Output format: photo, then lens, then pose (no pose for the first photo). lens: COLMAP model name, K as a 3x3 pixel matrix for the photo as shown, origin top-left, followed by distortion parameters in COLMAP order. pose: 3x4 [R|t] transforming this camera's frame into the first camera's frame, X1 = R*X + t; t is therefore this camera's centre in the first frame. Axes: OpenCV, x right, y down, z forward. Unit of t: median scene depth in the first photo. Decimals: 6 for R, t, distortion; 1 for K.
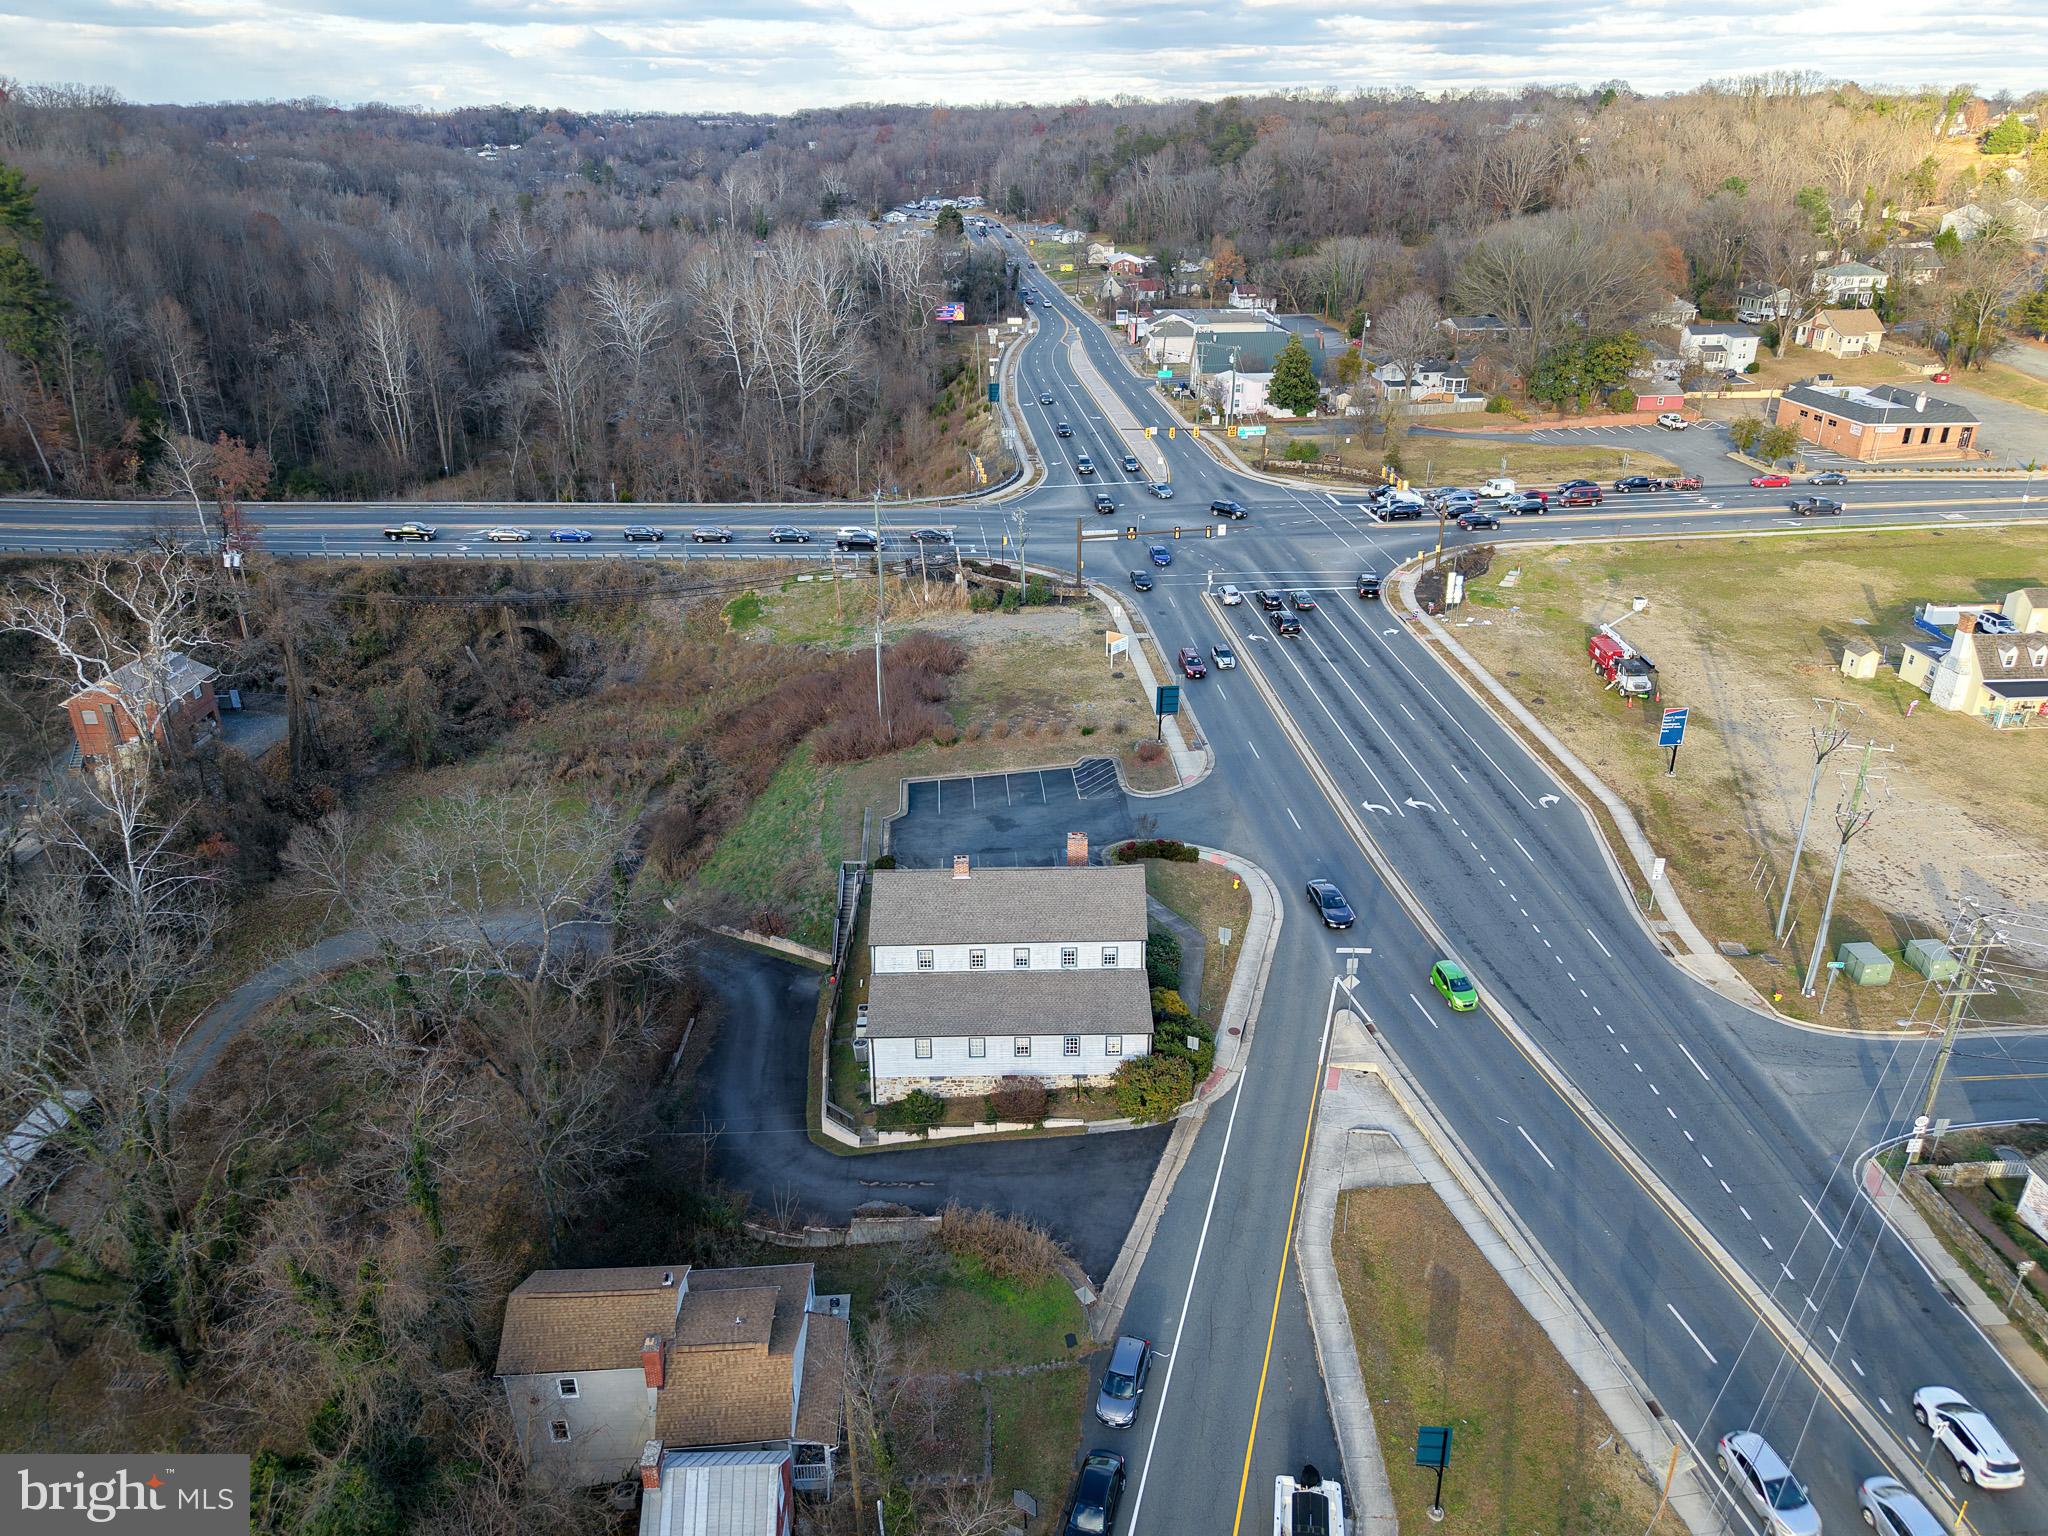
lens RADIAL K [[1435.2, 0, 1014.8], [0, 1435.2, 756.8], [0, 0, 1]] dist [0.017067, -0.023562]
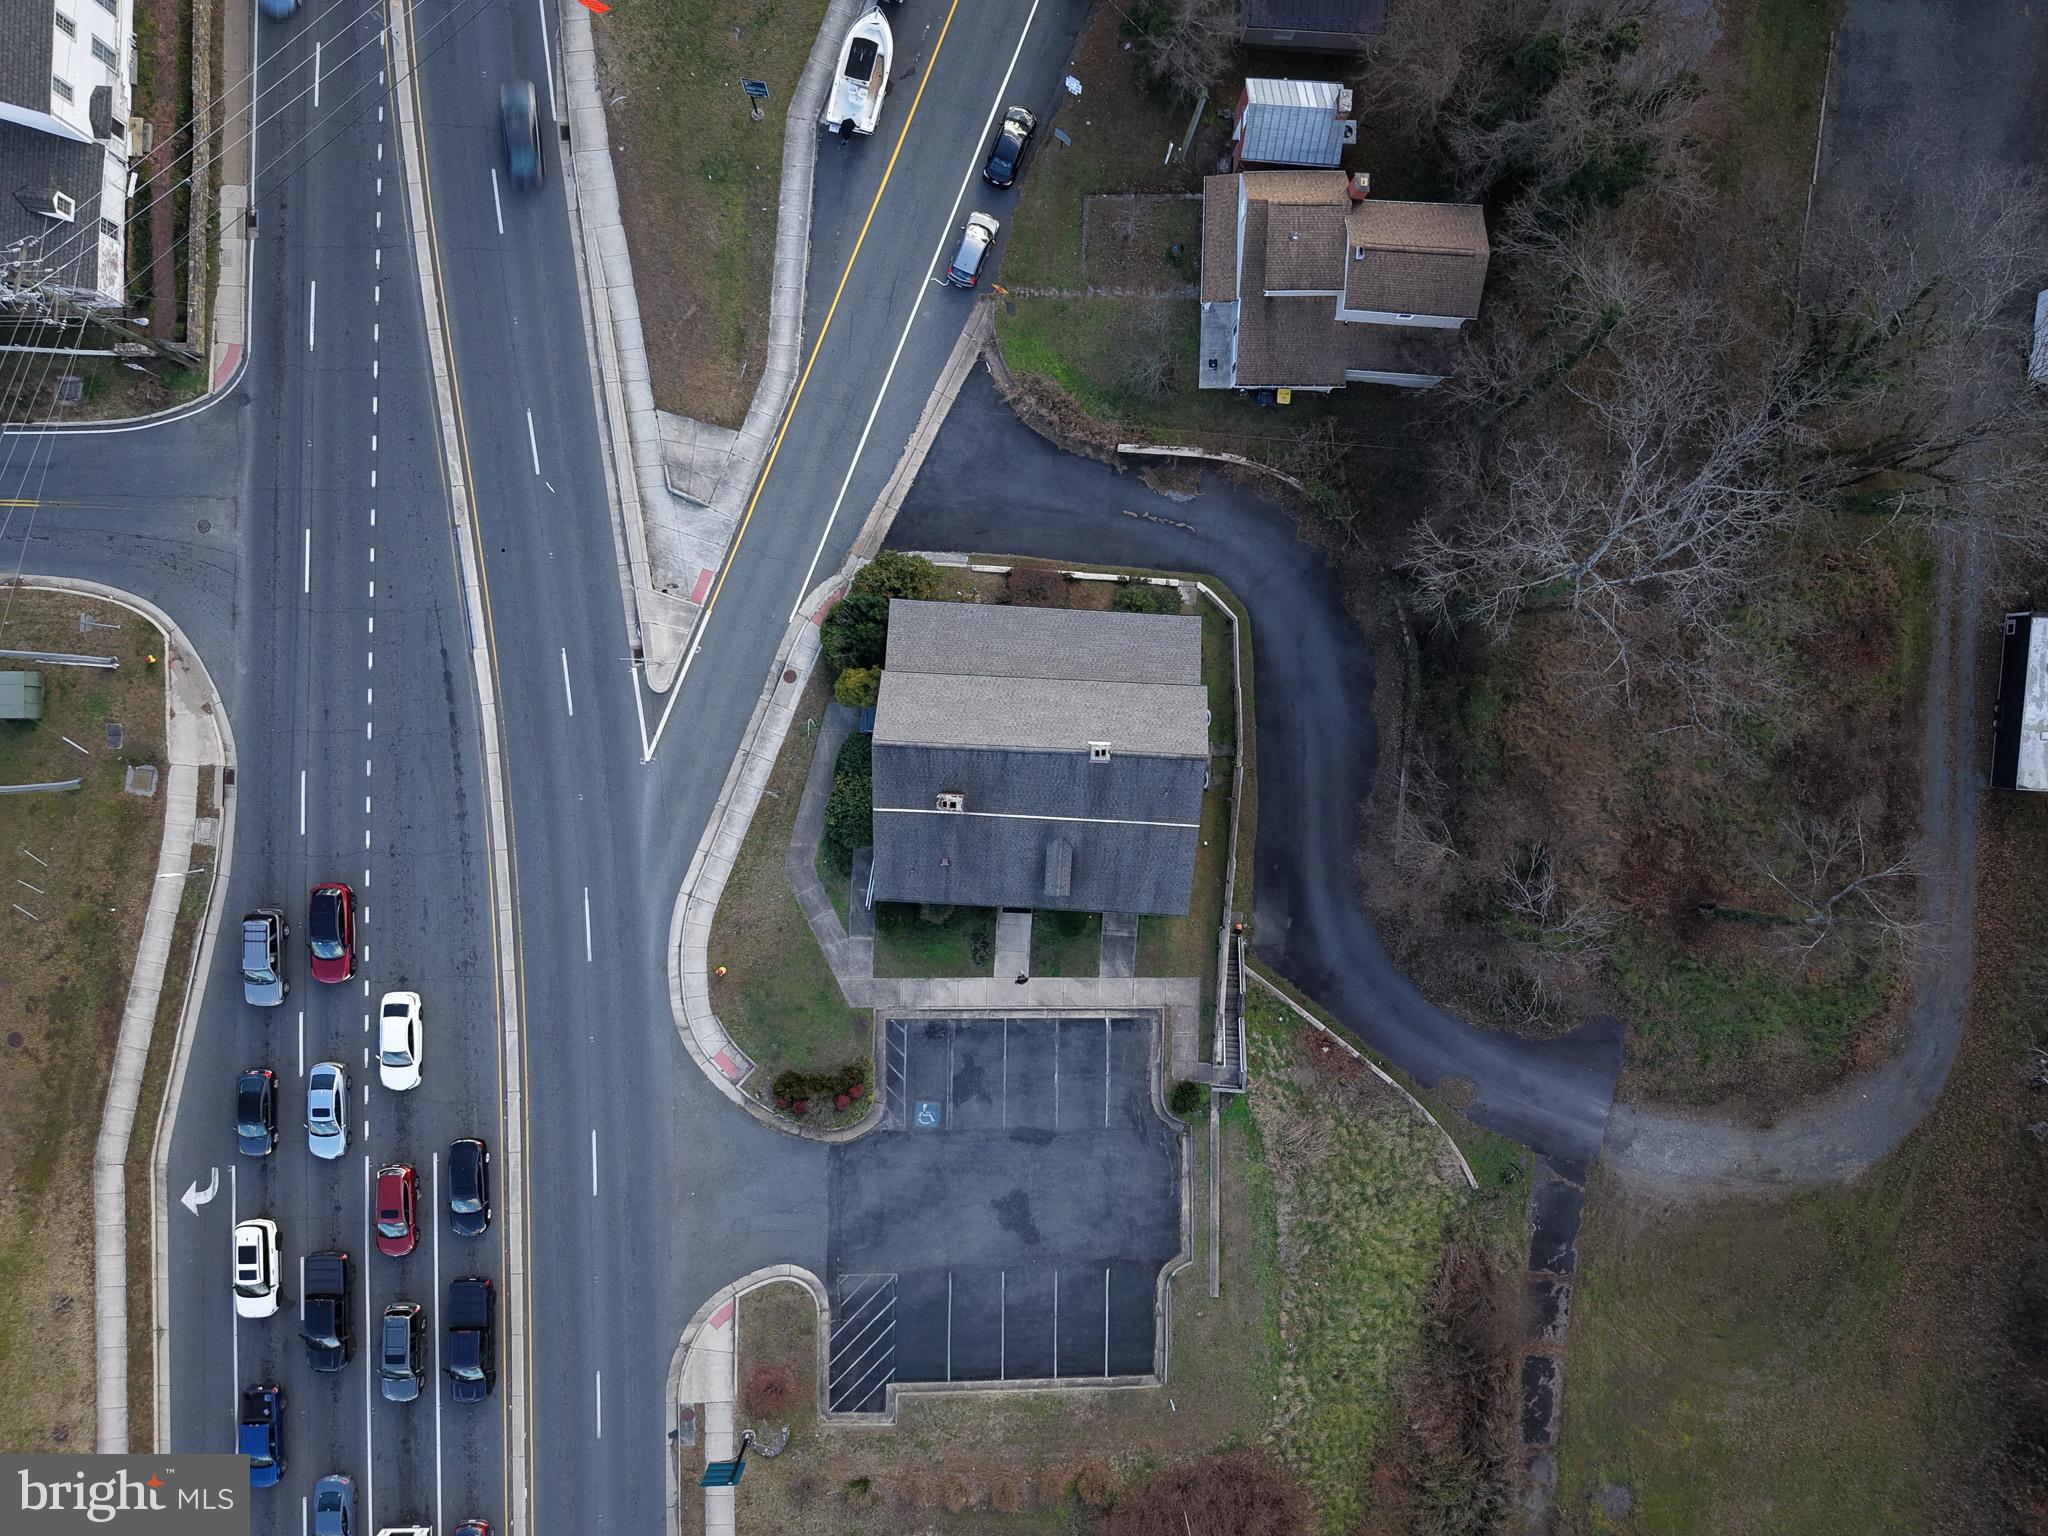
lens RADIAL K [[1455.6, 0, 1010.9], [0, 1455.6, 758.9], [0, 0, 1]] dist [0.024461, -0.031007]
pose [[-0.997414, -0.071307, -0.008951, 0.020581], [0.021297, -0.412218, 0.910836, -0.680113], [-0.068639, 0.908290, 0.412671, 0.692536]]
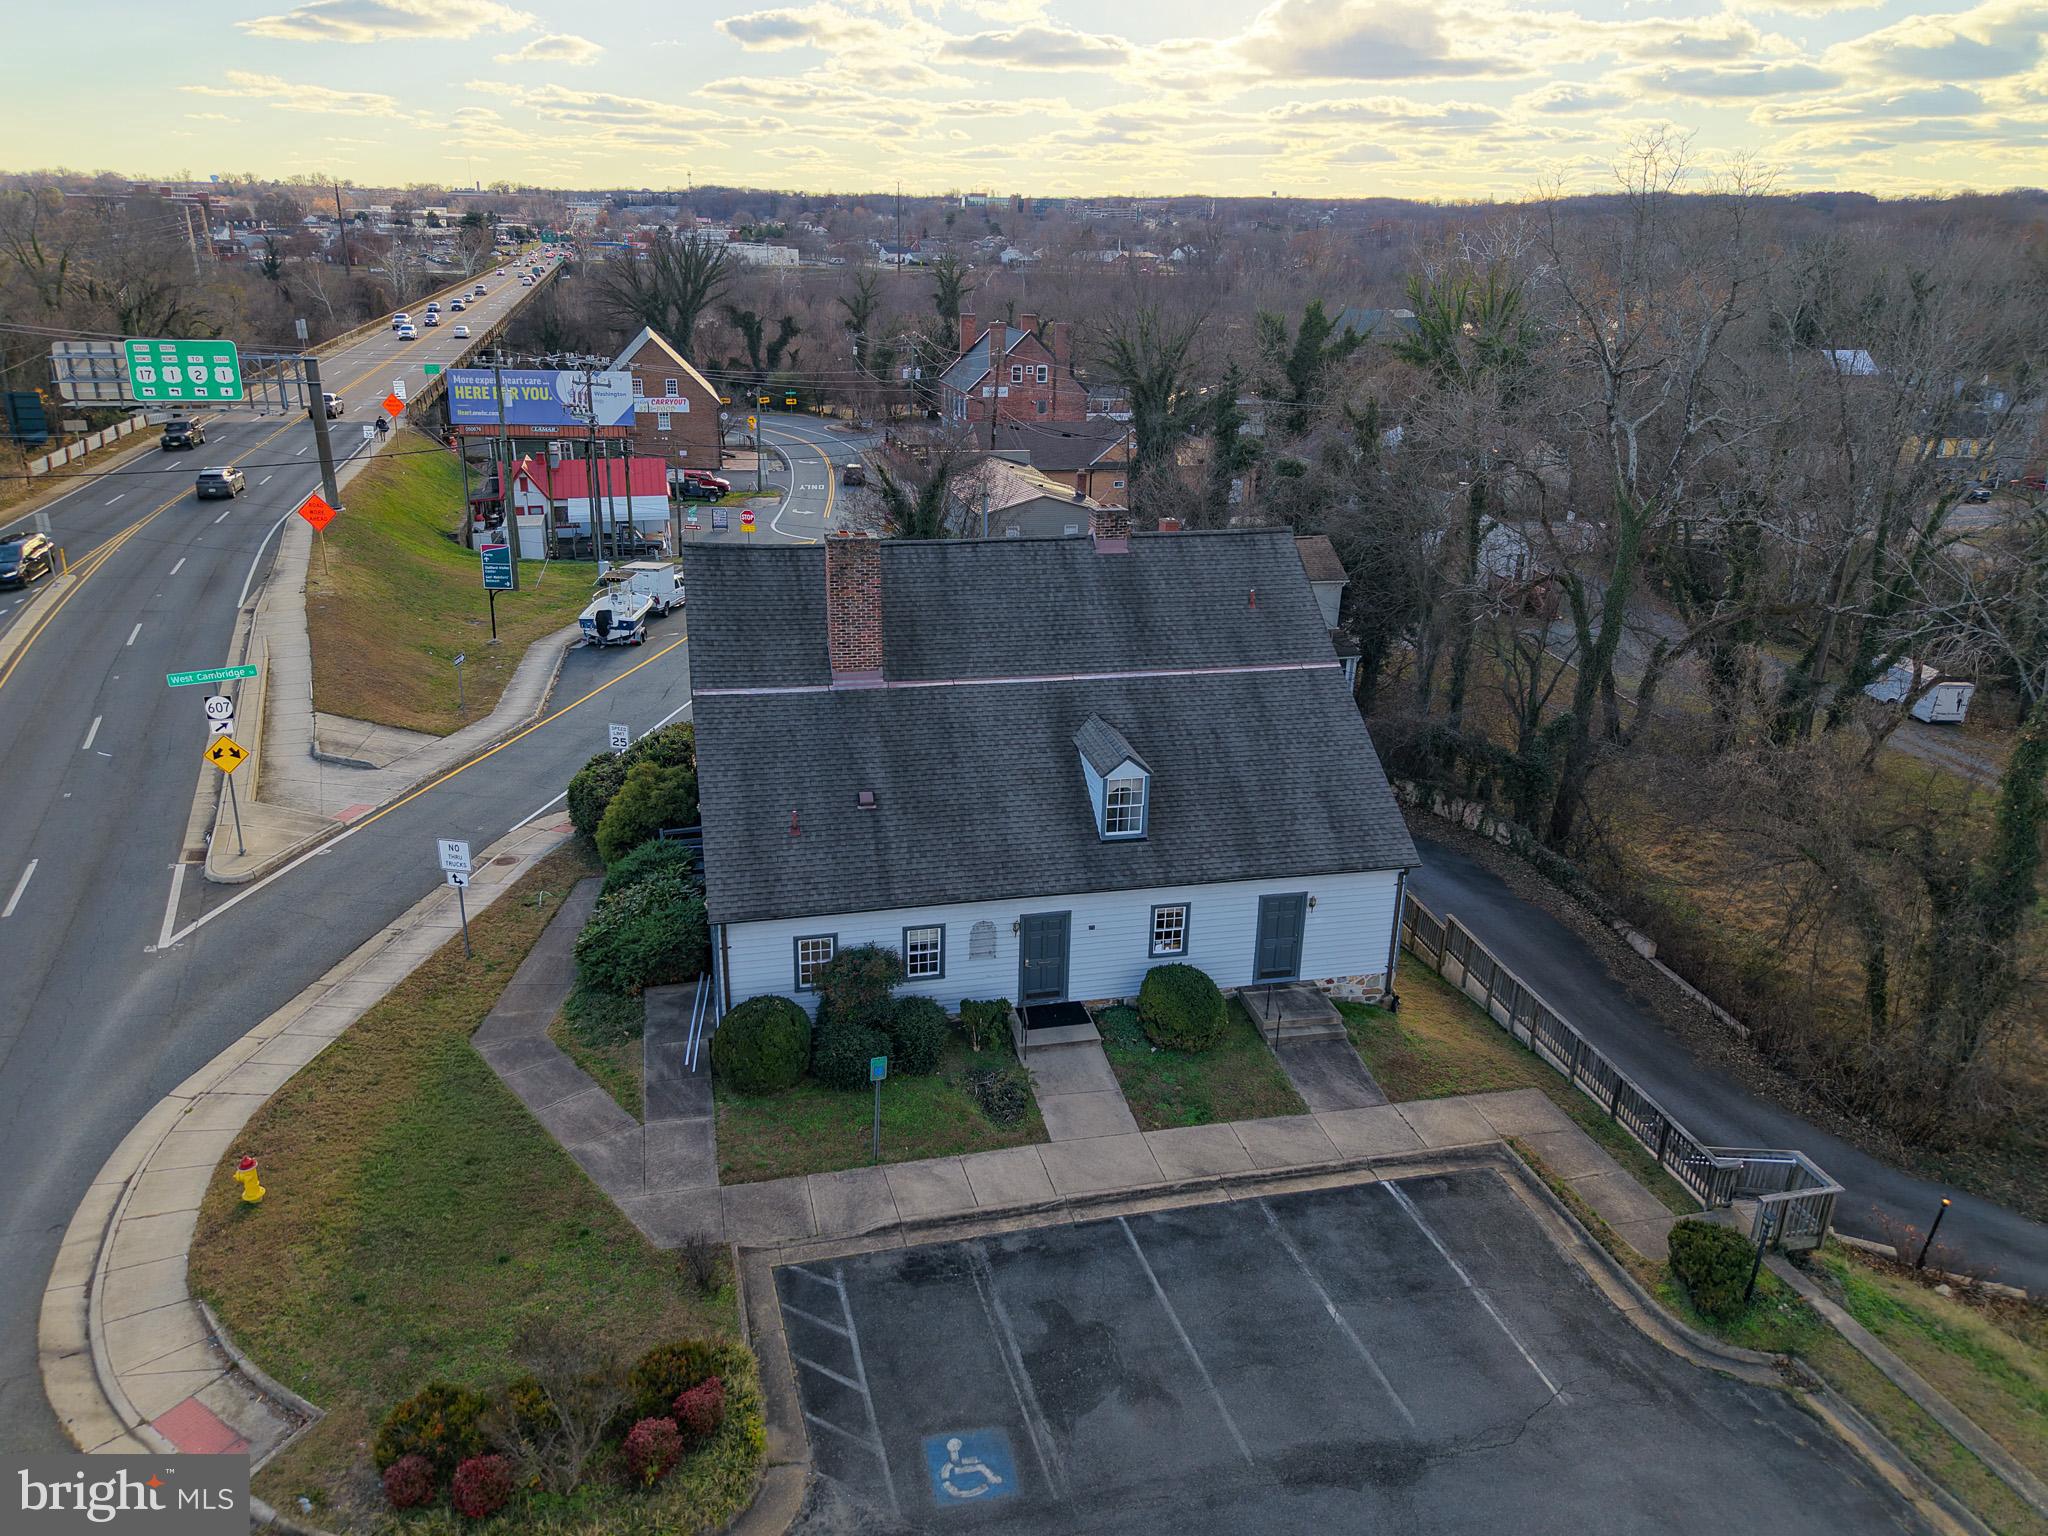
lens RADIAL K [[1435.2, 0, 1014.8], [0, 1435.2, 756.8], [0, 0, 1]] dist [0.017067, -0.023562]
pose [[-0.978388, 0.056108, -0.199022, 0.085719], [-0.100144, 0.713505, 0.693456, -0.180526], [0.180912, 0.698400, -0.692466, 1.387644]]
